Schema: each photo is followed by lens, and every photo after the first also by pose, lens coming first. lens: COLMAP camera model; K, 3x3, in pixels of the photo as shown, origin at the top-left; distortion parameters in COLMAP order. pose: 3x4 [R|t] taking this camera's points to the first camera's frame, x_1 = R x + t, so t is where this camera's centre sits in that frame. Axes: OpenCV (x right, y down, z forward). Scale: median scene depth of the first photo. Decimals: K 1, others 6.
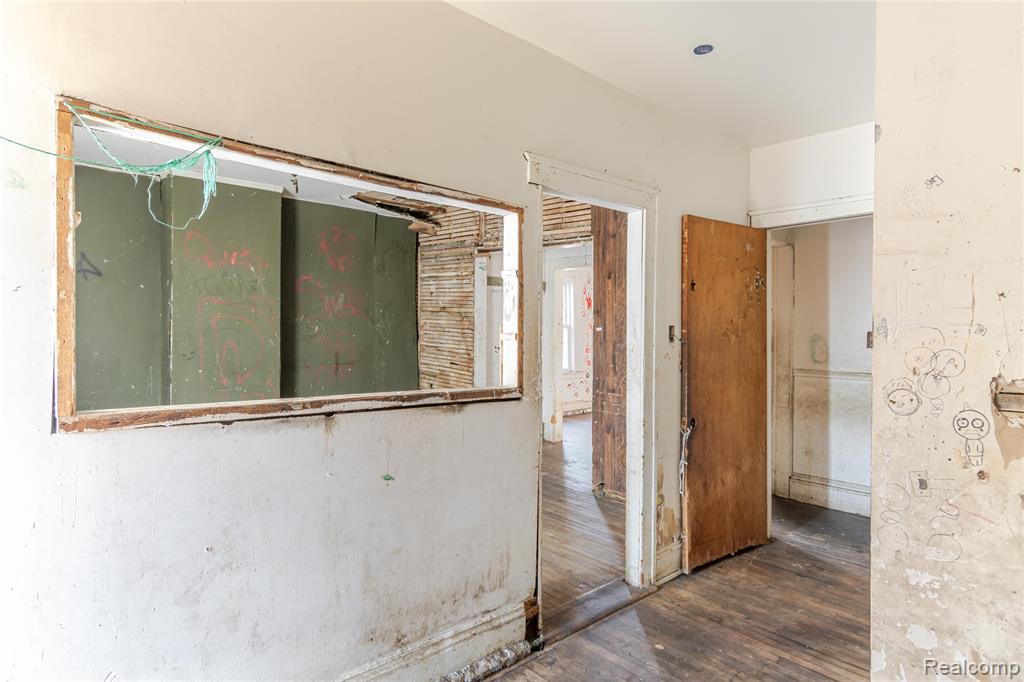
lens RADIAL K [[579.4, 0, 514.6], [0, 579.4, 346.3], [0, 0, 1]] dist [0.005199, 0.011794]
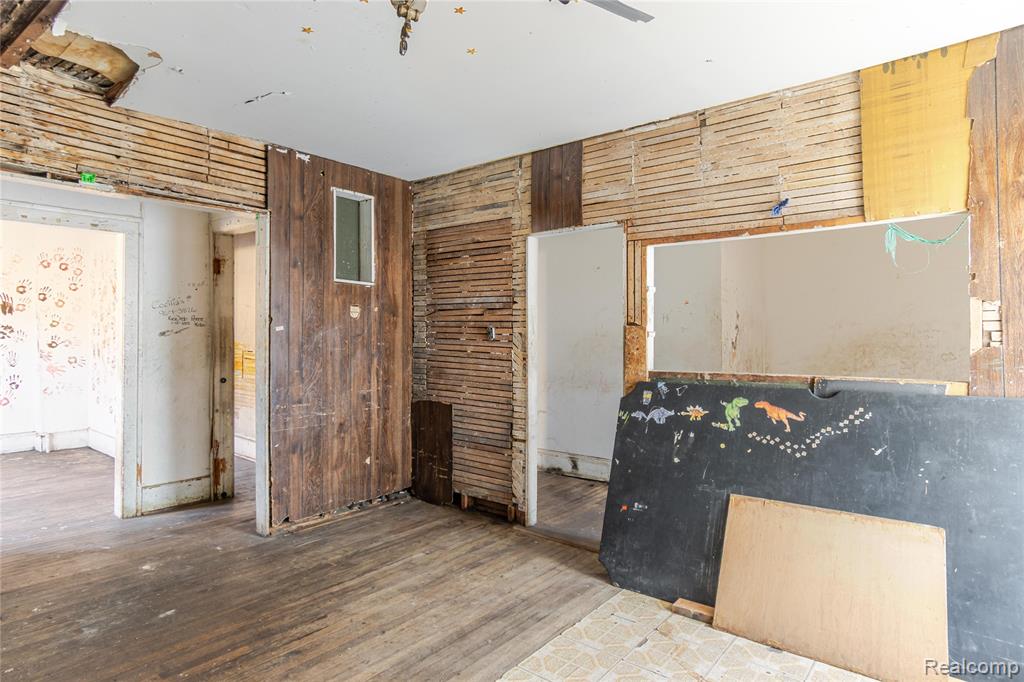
lens RADIAL K [[579.4, 0, 516.1], [0, 579.4, 334.4], [0, 0, 1]] dist [0.005199, 0.011794]
pose [[-0.140871, -0.031474, 0.989528, -0.543854], [0.030095, 0.998897, 0.036056, -0.031663], [-0.989570, 0.034859, -0.139768, 0.617308]]
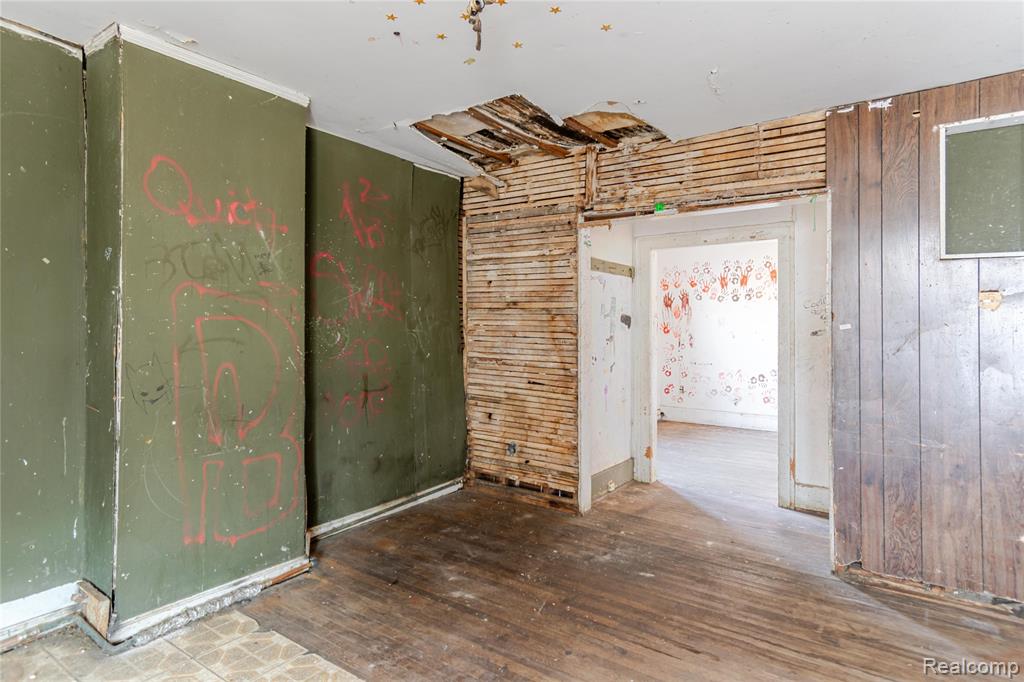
lens RADIAL K [[579.4, 0, 511.7], [0, 579.4, 333.2], [0, 0, 1]] dist [0.005199, 0.011794]
pose [[0.976494, -0.022645, 0.214350, -0.287839], [0.029090, 0.999213, -0.026958, -0.012146], [-0.213571, 0.032560, 0.976385, 0.340757]]
